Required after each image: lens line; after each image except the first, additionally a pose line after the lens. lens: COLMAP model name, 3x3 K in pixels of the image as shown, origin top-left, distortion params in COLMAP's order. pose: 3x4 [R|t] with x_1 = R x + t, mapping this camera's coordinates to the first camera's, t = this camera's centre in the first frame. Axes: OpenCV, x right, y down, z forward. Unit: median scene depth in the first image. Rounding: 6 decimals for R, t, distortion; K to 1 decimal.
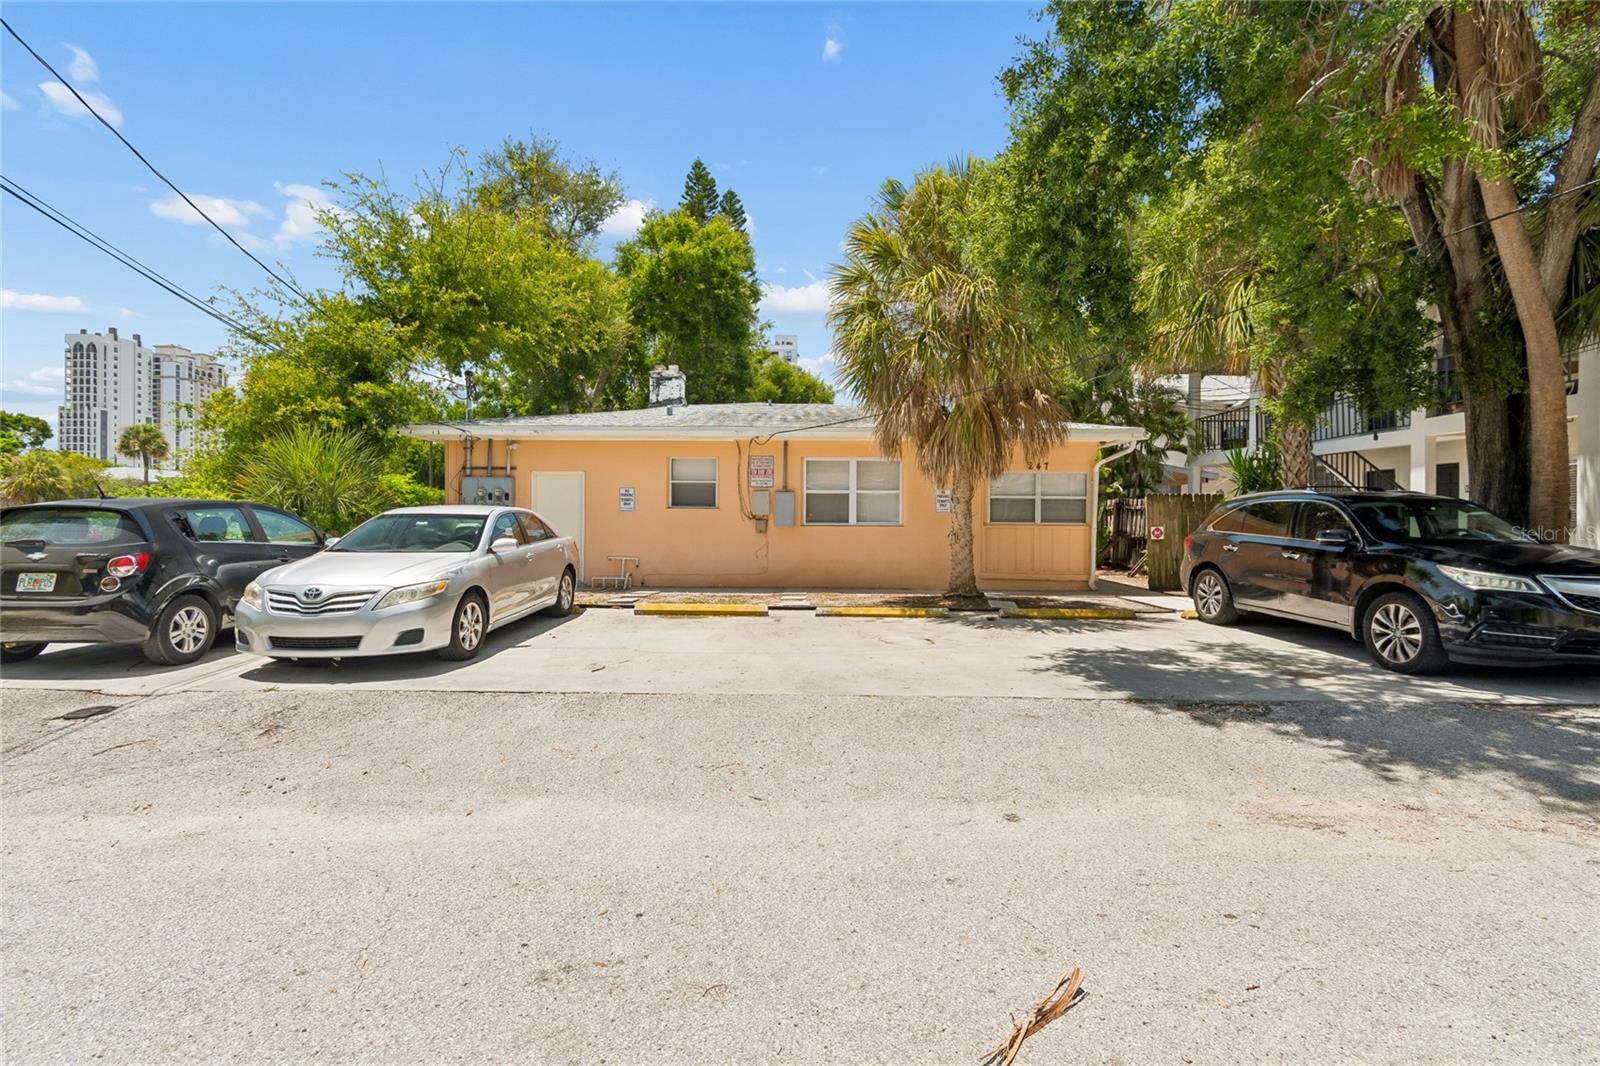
lens RADIAL K [[725.1, 0, 795.1], [0, 725.1, 505.0], [0, 0, 1]] dist [-0.001651, -0.000101]
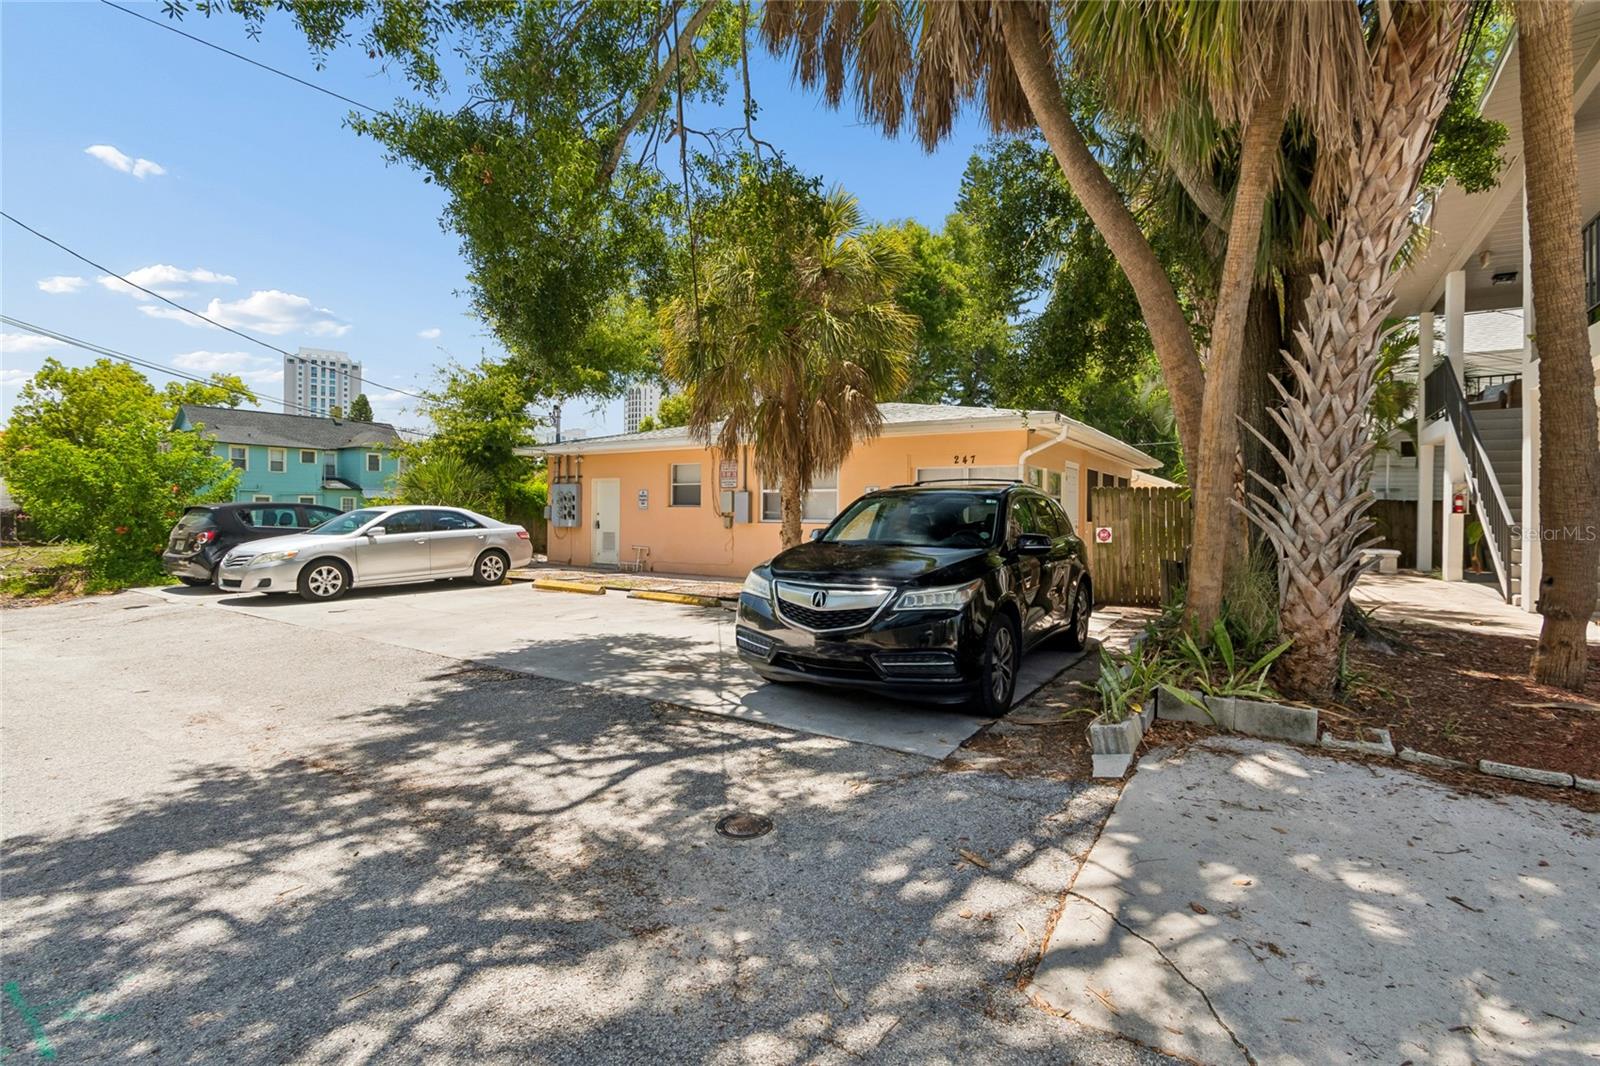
lens RADIAL K [[725.1, 0, 795.1], [0, 725.1, 505.0], [0, 0, 1]] dist [-0.001651, -0.000101]
pose [[0.845095, -0.004174, -0.534600, 1.012776], [0.004743, 0.999989, -0.000311, 0.004306], [0.534596, -0.002273, 0.845105, 0.165047]]
